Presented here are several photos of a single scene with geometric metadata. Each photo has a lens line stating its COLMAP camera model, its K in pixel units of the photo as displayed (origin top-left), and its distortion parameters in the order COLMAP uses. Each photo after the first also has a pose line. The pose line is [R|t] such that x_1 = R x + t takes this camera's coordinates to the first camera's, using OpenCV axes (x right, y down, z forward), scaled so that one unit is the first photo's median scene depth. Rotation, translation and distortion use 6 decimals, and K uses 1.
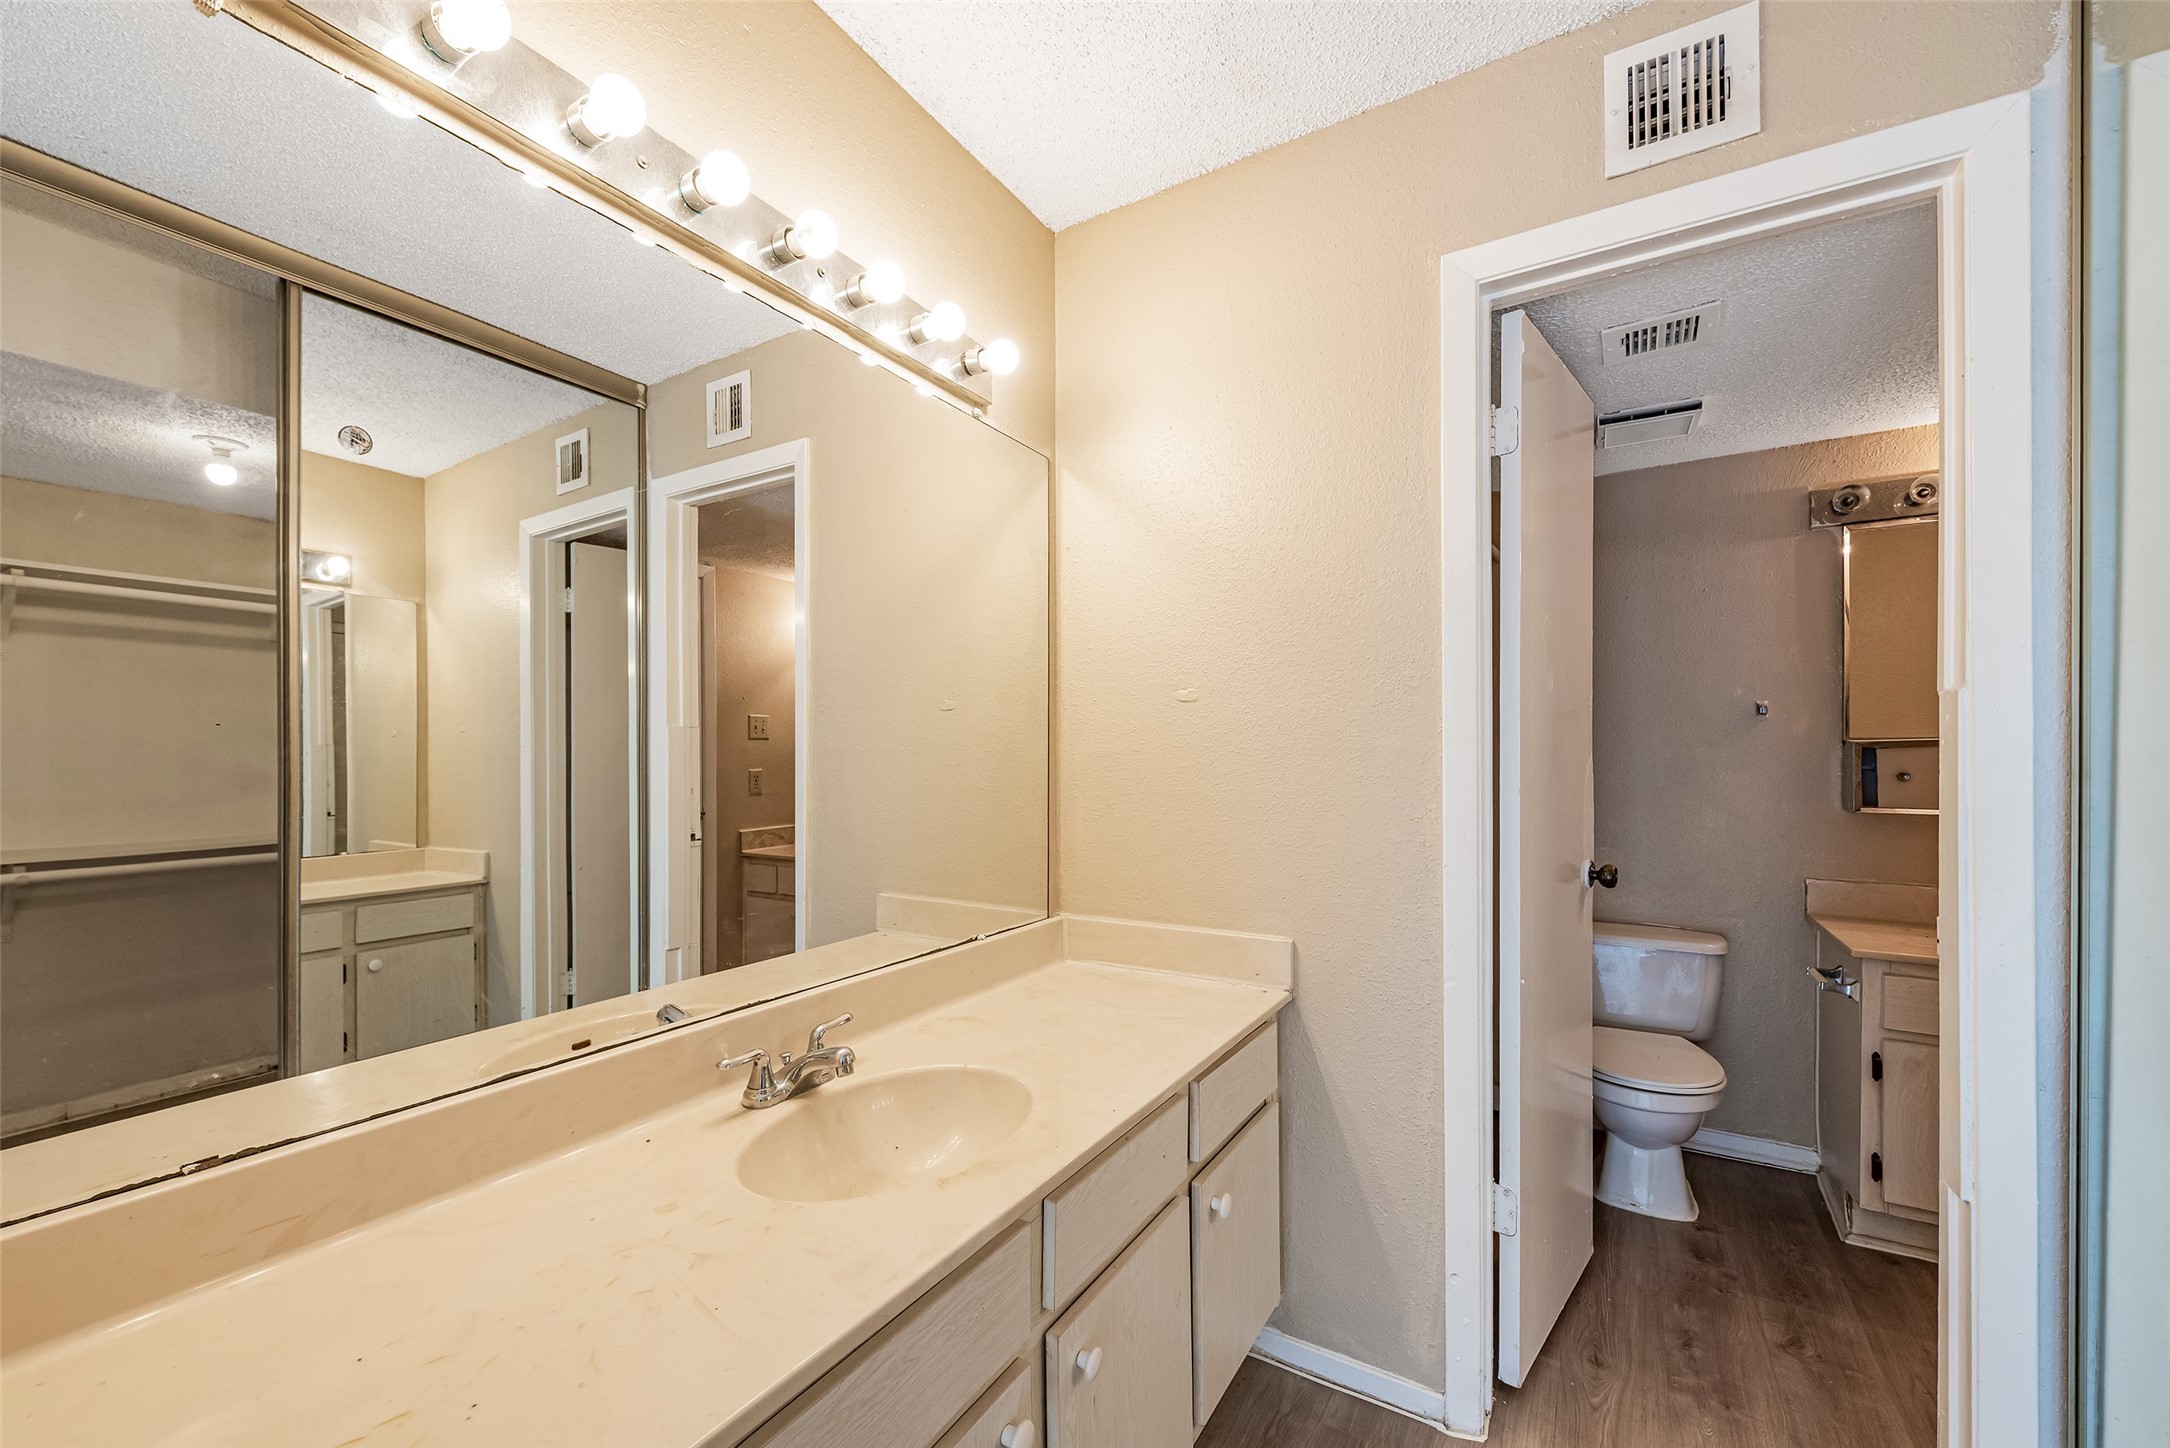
lens RADIAL K [[873.6, 0, 1040.5], [0, 873.6, 744.0], [0, 0, 1]] dist [0.010934, -0.003953]
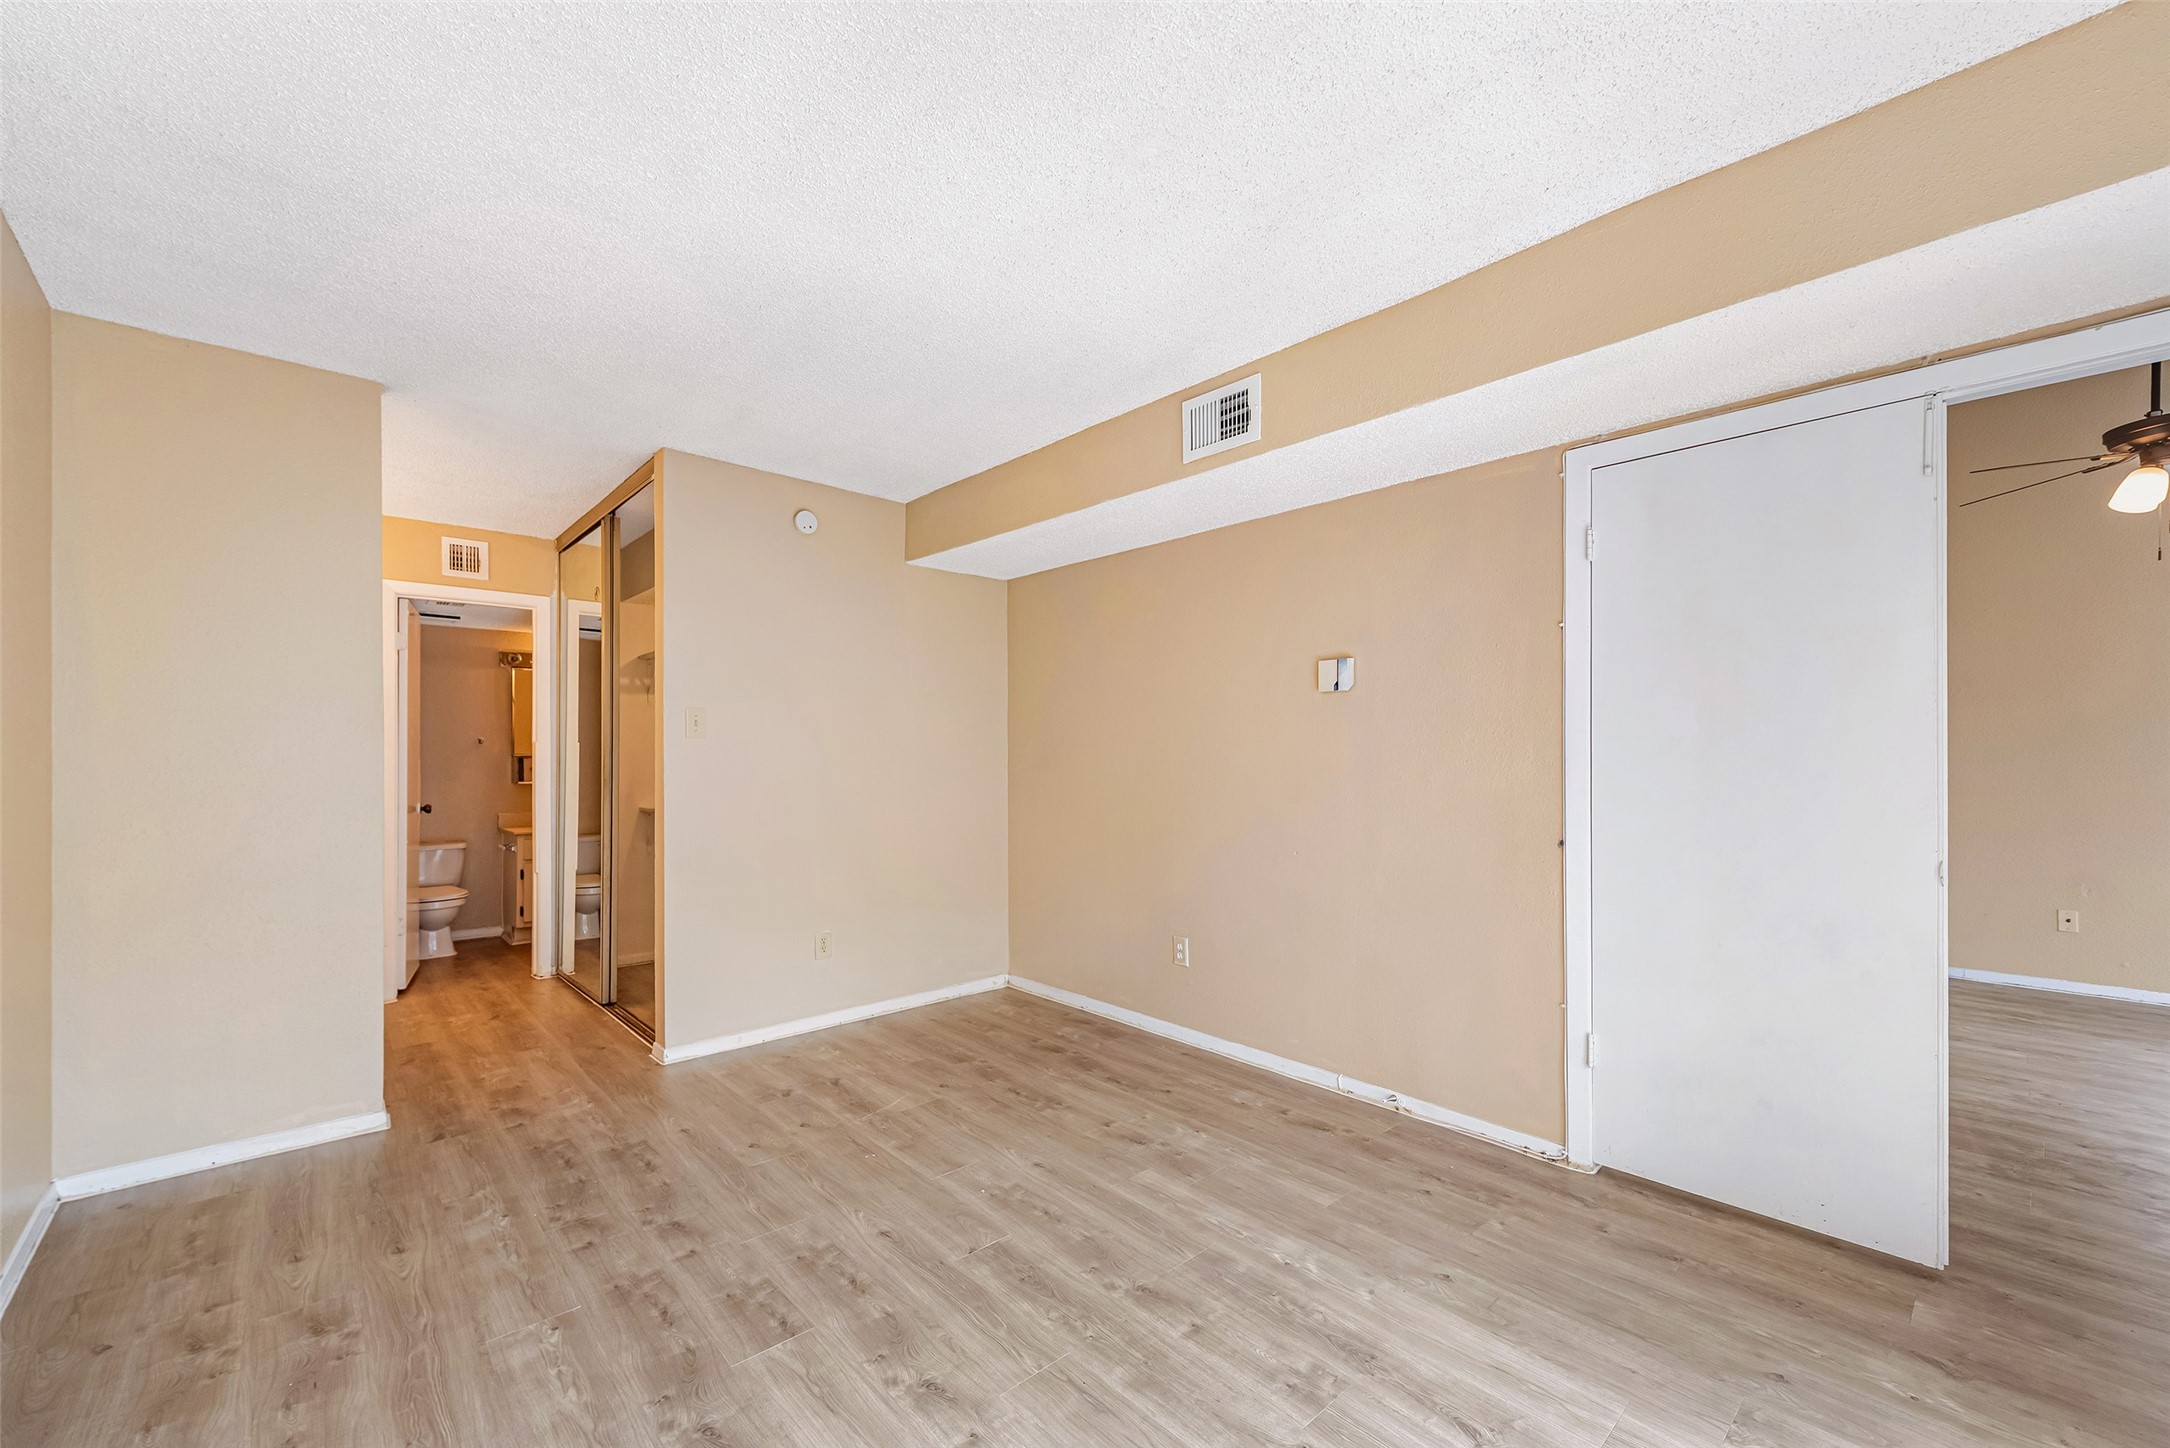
lens RADIAL K [[873.6, 0, 1069.9], [0, 873.6, 775.7], [0, 0, 1]] dist [0.010934, -0.003953]
pose [[0.267437, -0.012249, 0.963498, -1.139052], [-0.012273, 0.999795, 0.016117, -0.004698], [-0.963497, -0.016135, 0.267232, -1.278987]]
